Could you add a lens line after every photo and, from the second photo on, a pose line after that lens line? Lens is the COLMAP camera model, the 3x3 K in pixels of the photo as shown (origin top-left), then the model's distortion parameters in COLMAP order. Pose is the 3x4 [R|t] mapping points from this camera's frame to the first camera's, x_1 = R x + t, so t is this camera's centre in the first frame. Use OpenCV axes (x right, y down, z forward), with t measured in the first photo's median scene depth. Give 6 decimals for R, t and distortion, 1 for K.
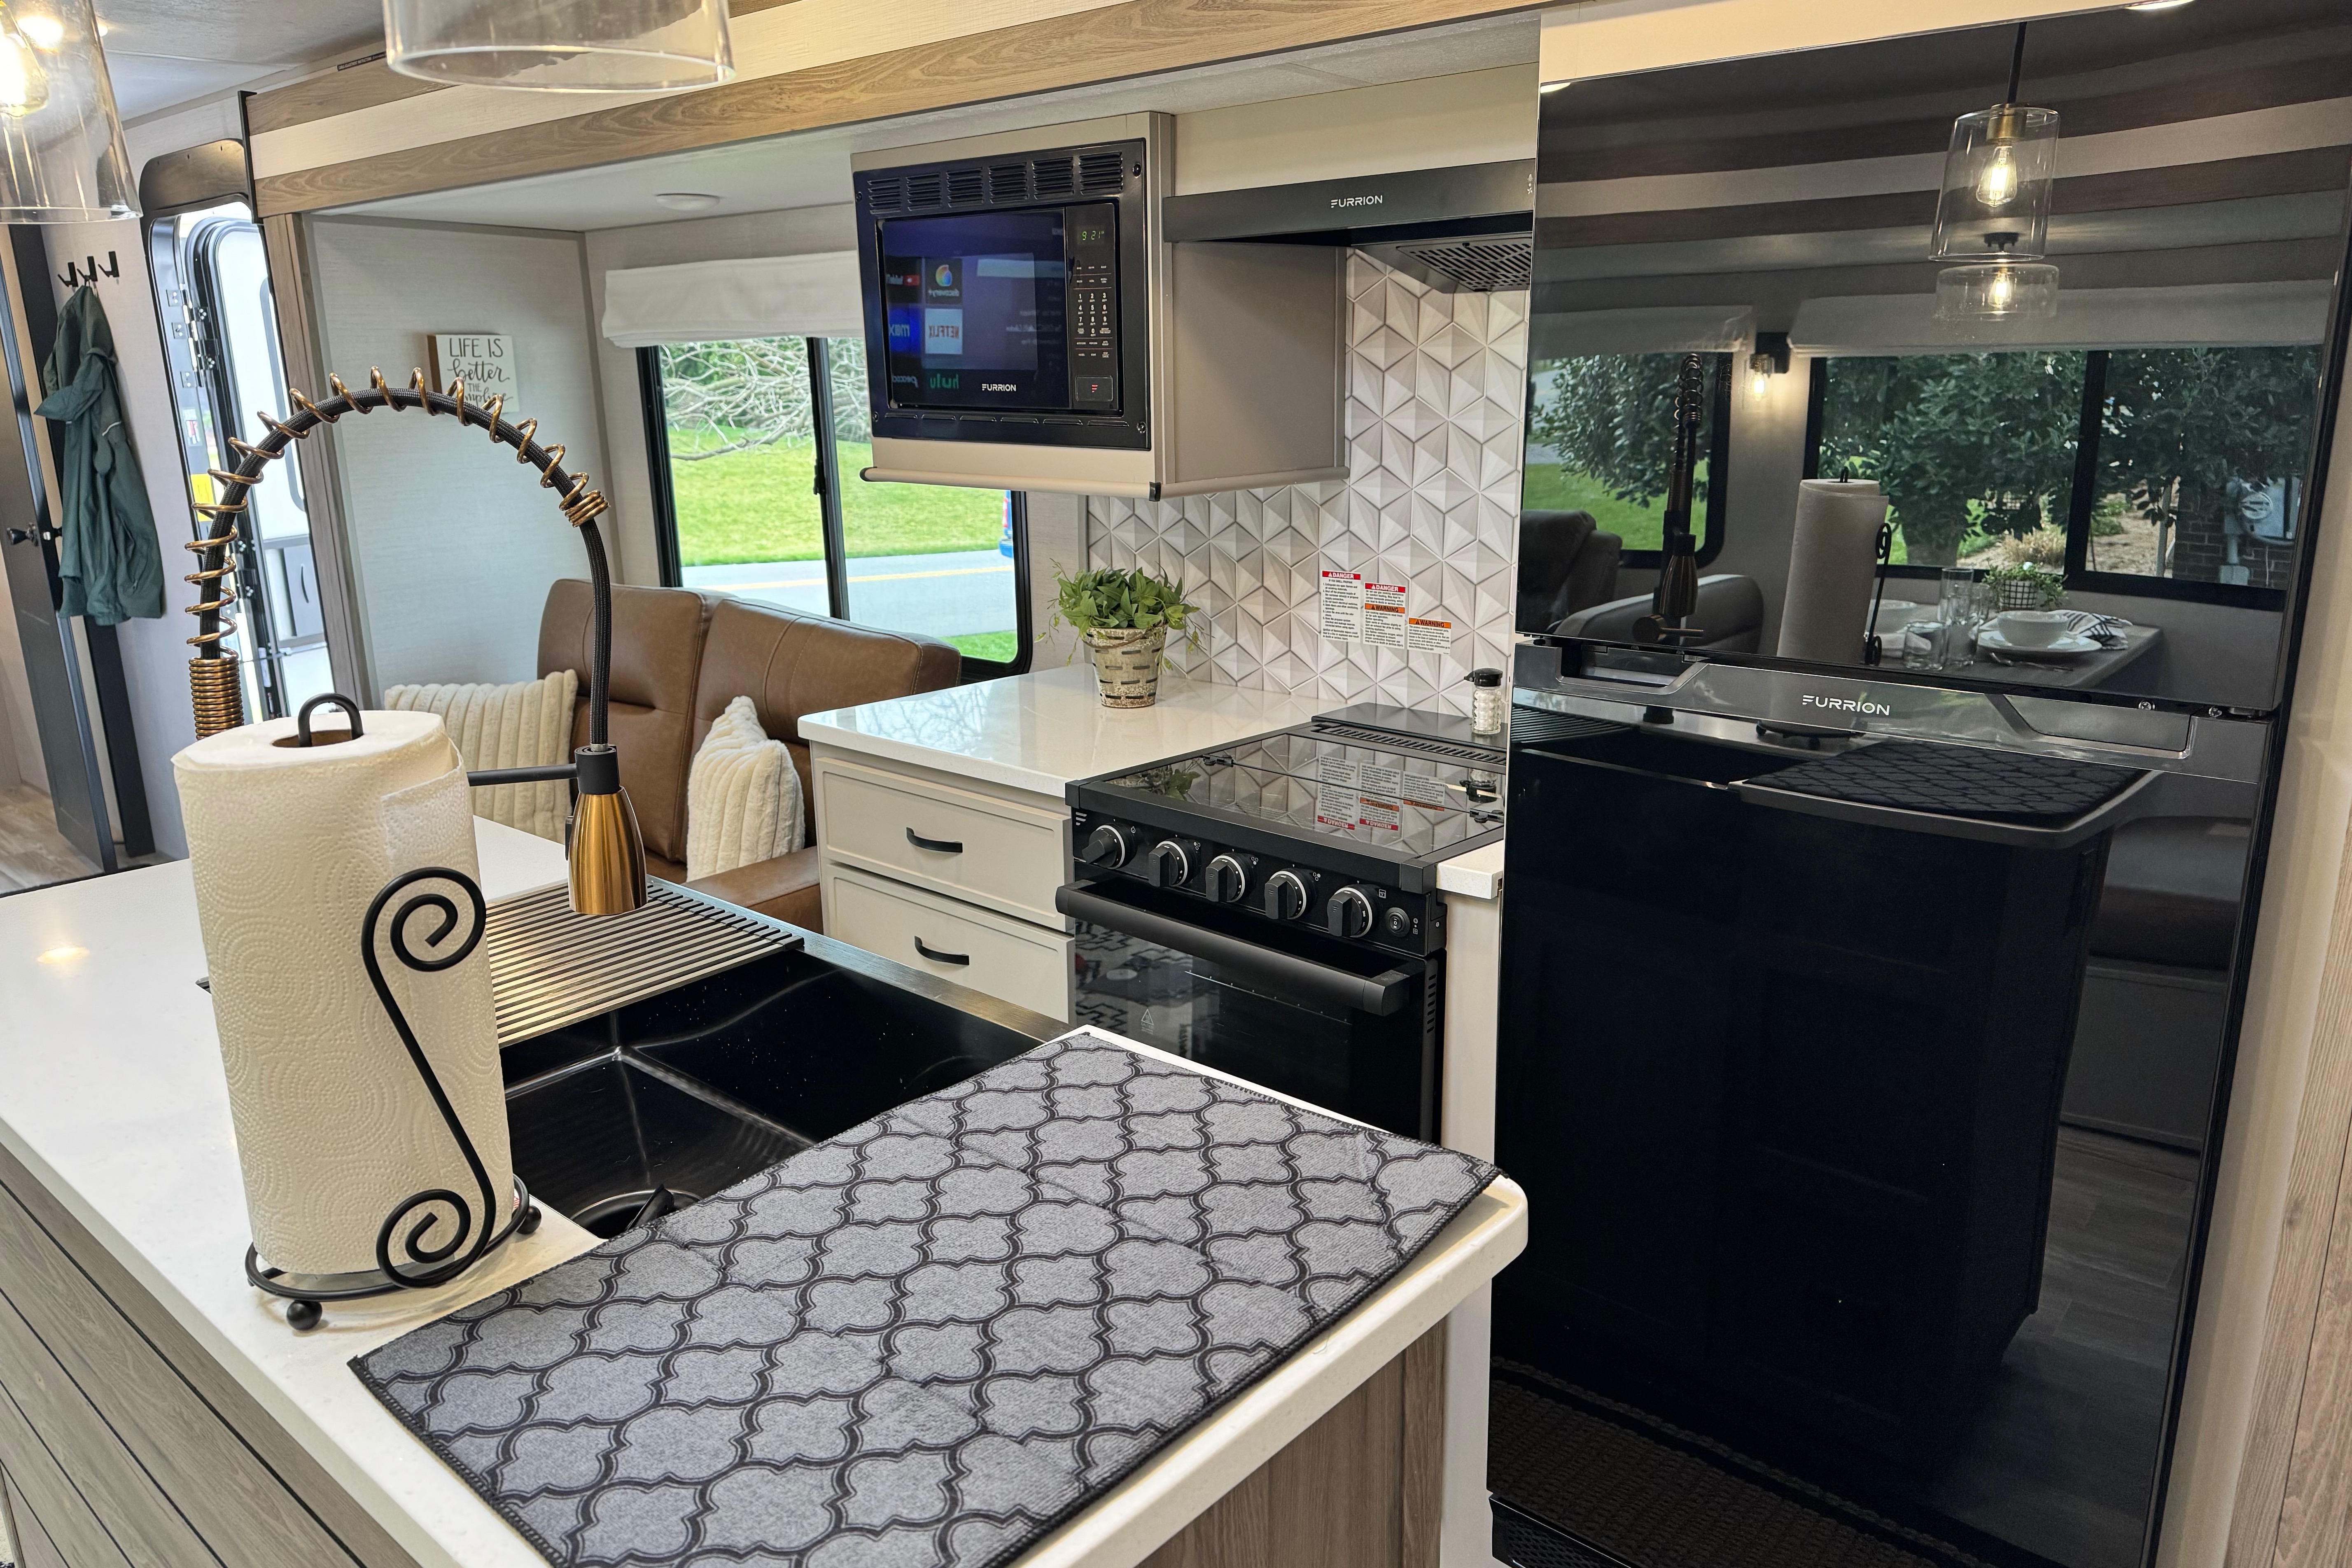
lens RADIAL K [[1629.2, 0, 1180.6], [0, 1629.2, 787.5], [0, 0, 1]] dist [0.049861, -0.007419]
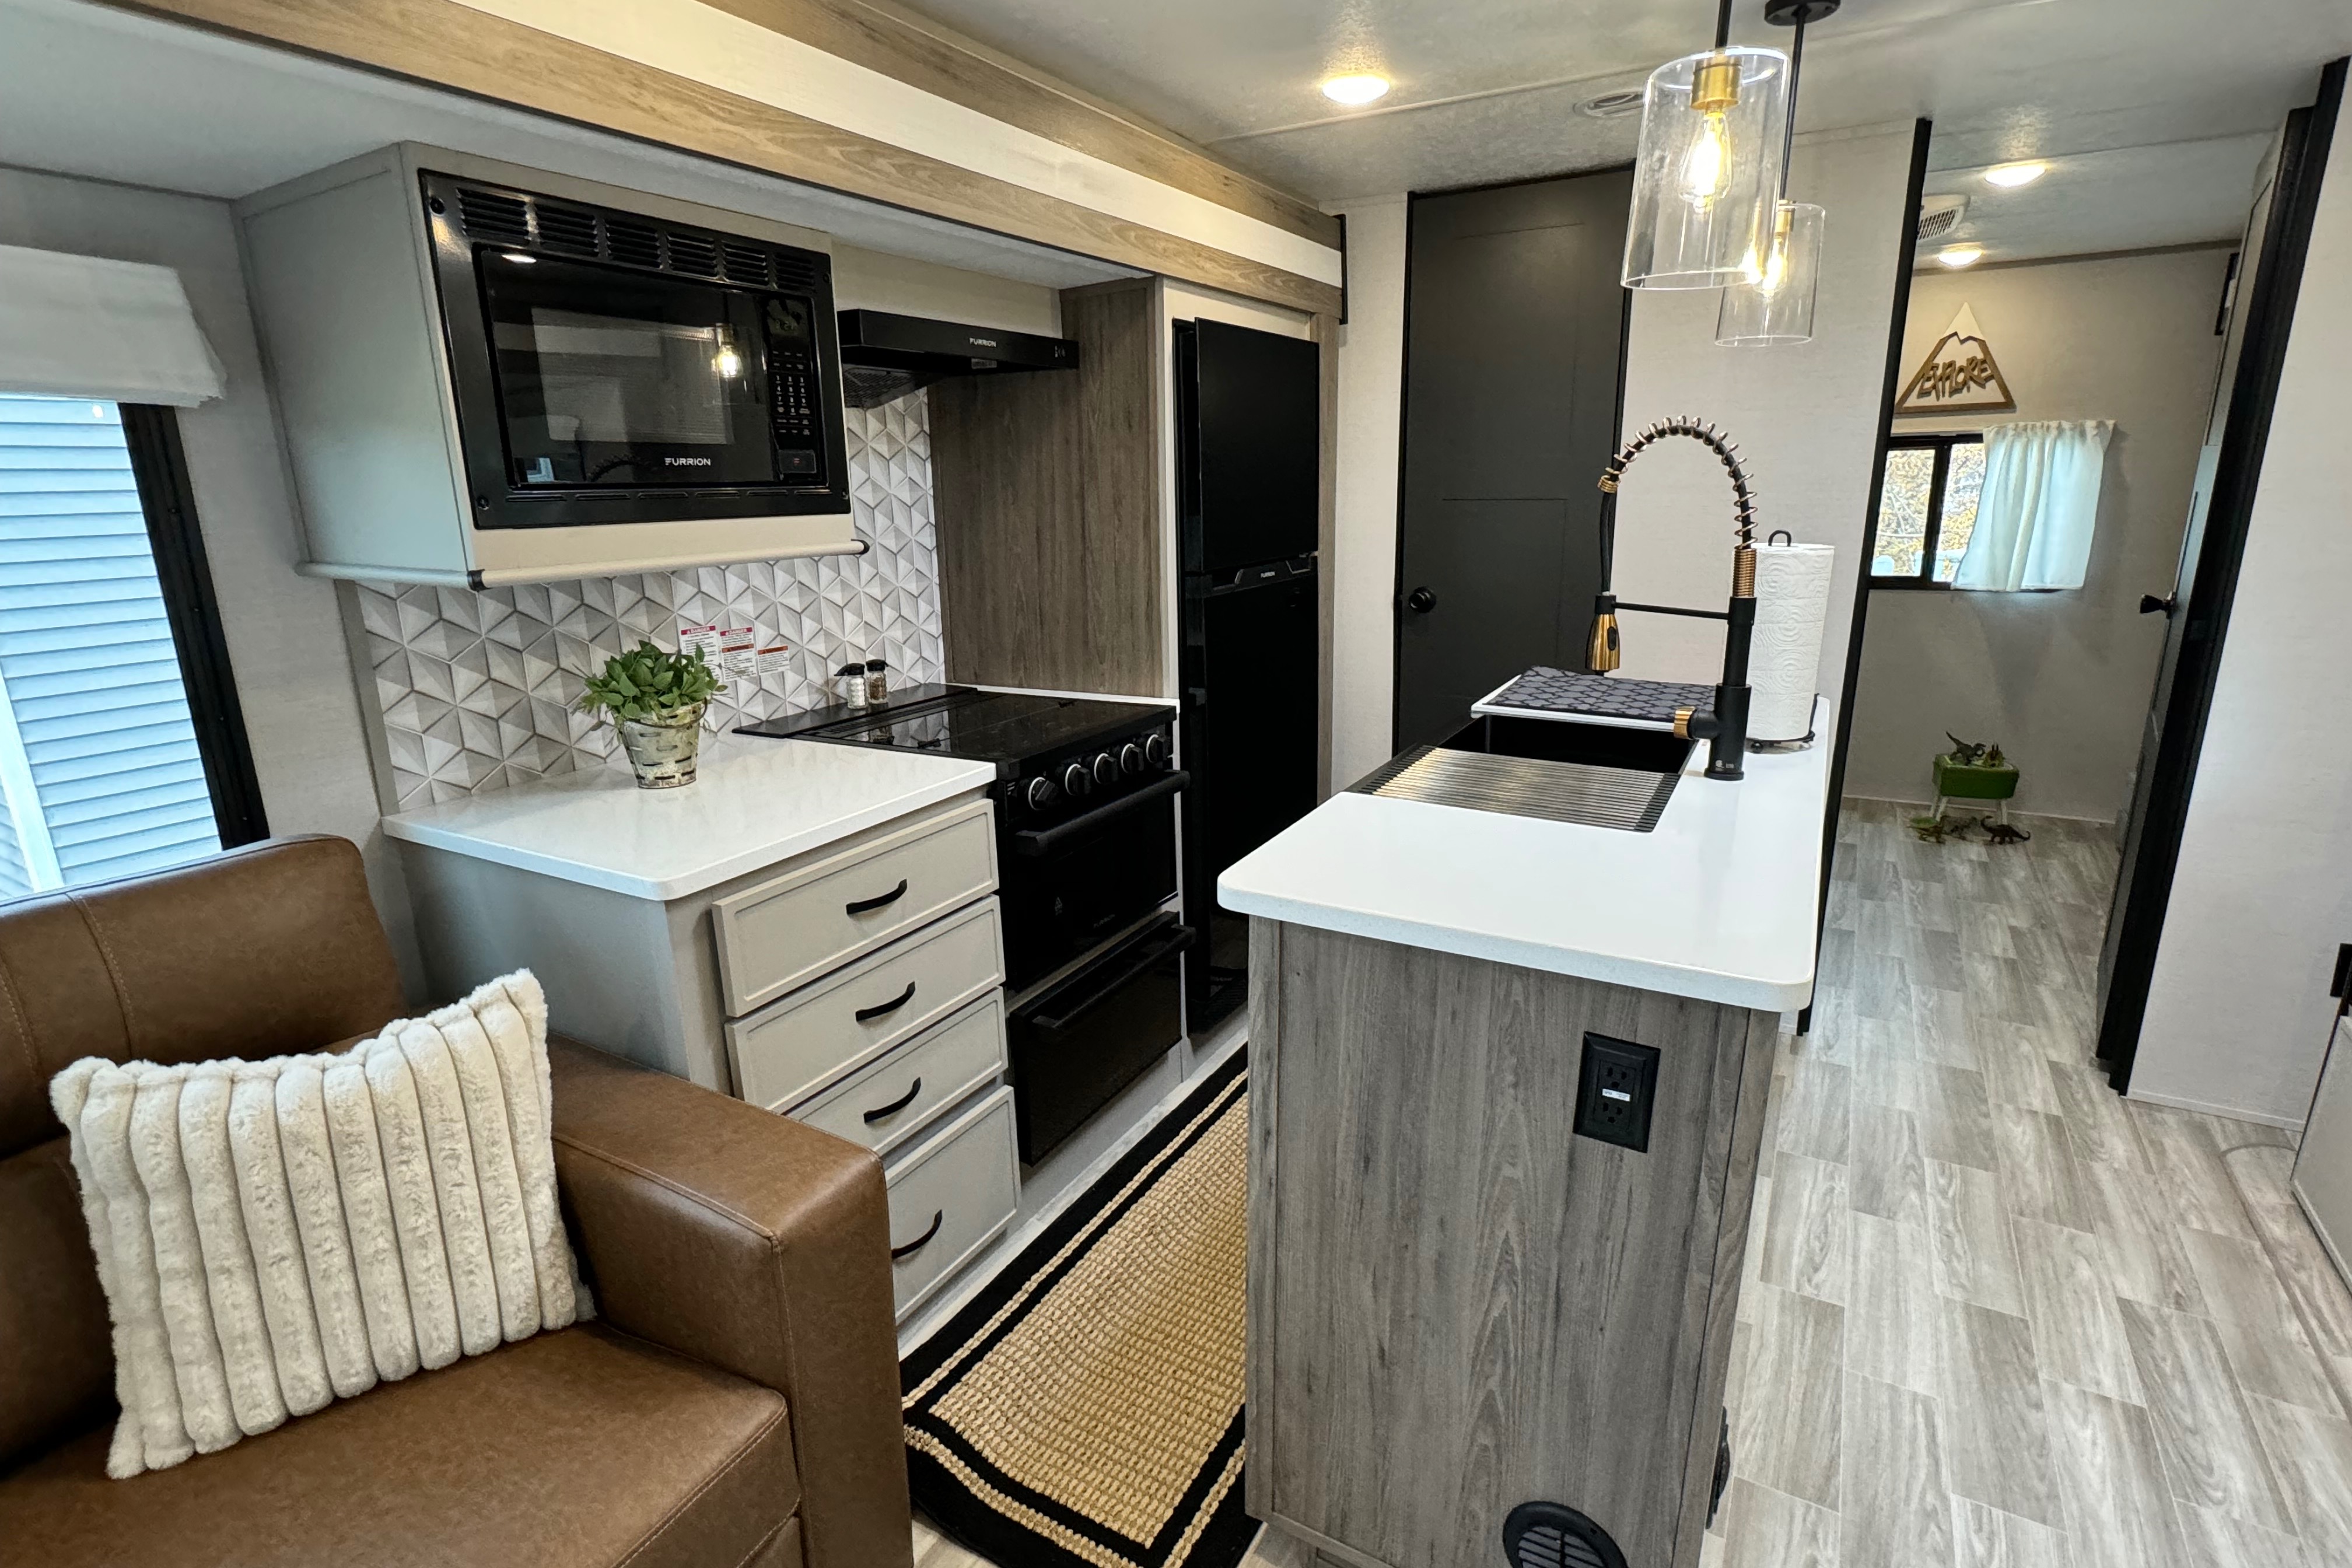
lens RADIAL K [[1158.3, 0, 1183.4], [0, 1158.3, 783.7], [0, 0, 1]] dist [-0.010475, 0.002561]
pose [[-0.225231, -0.237181, 0.944995, -0.820689], [0.262299, 0.919346, 0.293260, -0.186434], [-0.938334, 0.313923, -0.144852, 0.850728]]
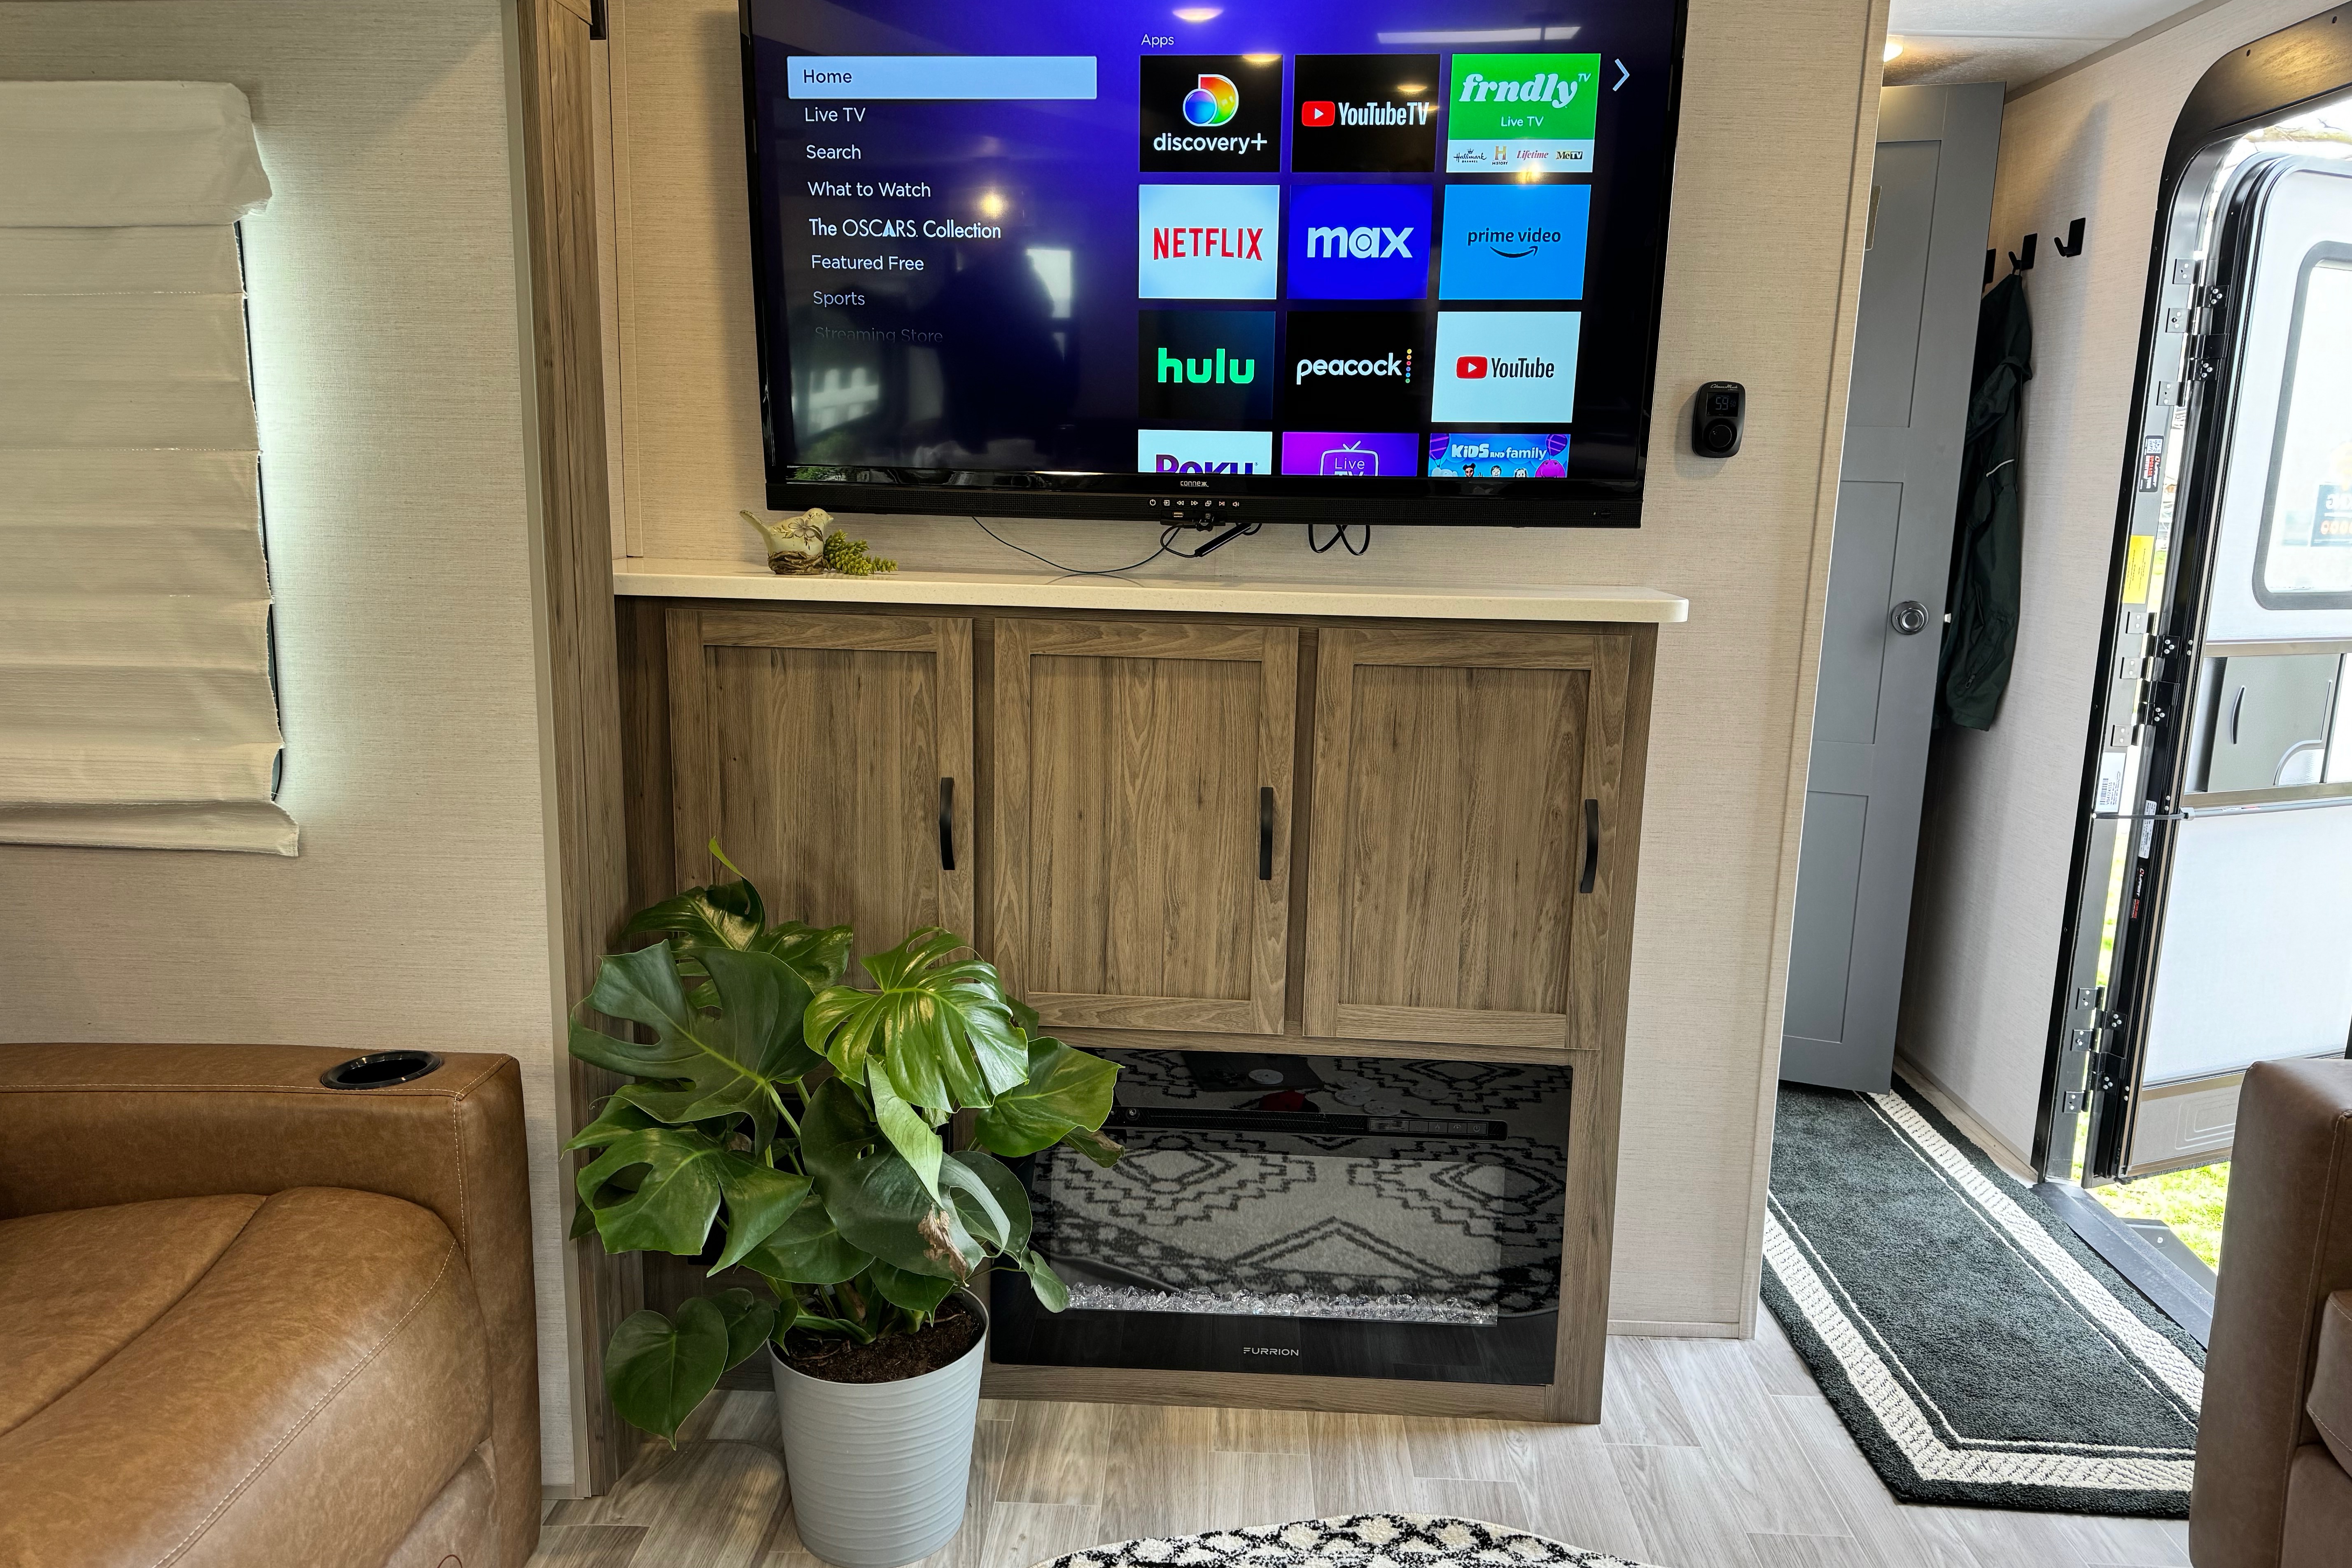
lens RADIAL K [[1629.2, 0, 1171.8], [0, 1629.2, 798.2], [0, 0, 1]] dist [0.049861, -0.007419]
pose [[0.651532, 0.191592, -0.734029, -0.591666], [-0.235652, 0.970830, 0.044233, -0.041740], [0.721092, 0.144156, 0.677677, 0.501287]]
